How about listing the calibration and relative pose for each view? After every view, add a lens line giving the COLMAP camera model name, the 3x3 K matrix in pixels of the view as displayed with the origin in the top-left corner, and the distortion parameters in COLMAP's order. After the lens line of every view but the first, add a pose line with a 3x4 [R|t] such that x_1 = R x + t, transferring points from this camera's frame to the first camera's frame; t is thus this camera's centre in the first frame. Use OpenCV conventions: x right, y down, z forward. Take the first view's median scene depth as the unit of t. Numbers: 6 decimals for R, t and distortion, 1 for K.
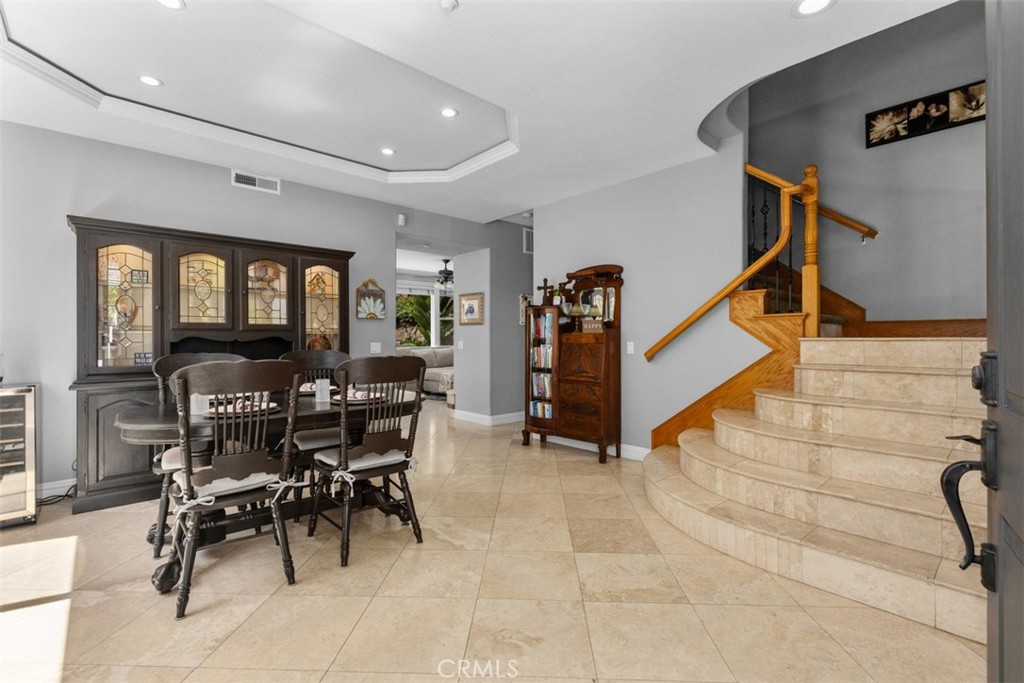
lens RADIAL K [[457.5, 0, 498.0], [0, 457.5, 337.8], [0, 0, 1]] dist [0.000509, -0.000198]
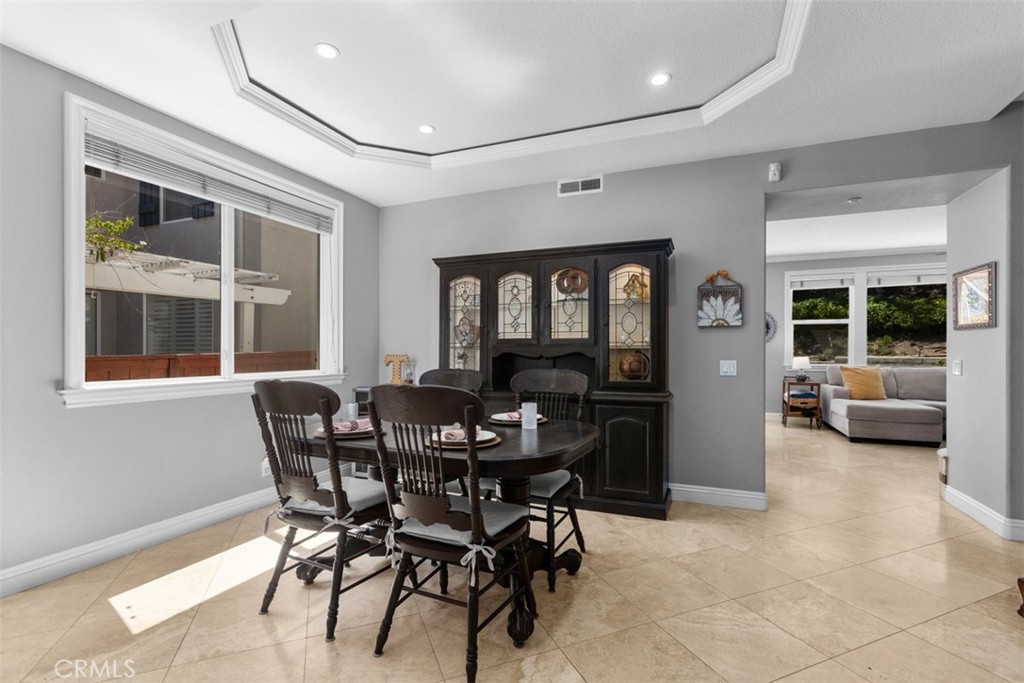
lens RADIAL K [[457.5, 0, 534.0], [0, 457.5, 351.4], [0, 0, 1]] dist [0.000509, -0.000198]
pose [[0.454137, 0.002916, -0.890927, 0.268400], [0.001126, 0.999992, 0.003847, -0.007354], [0.890931, -0.002751, 0.454130, 0.504832]]
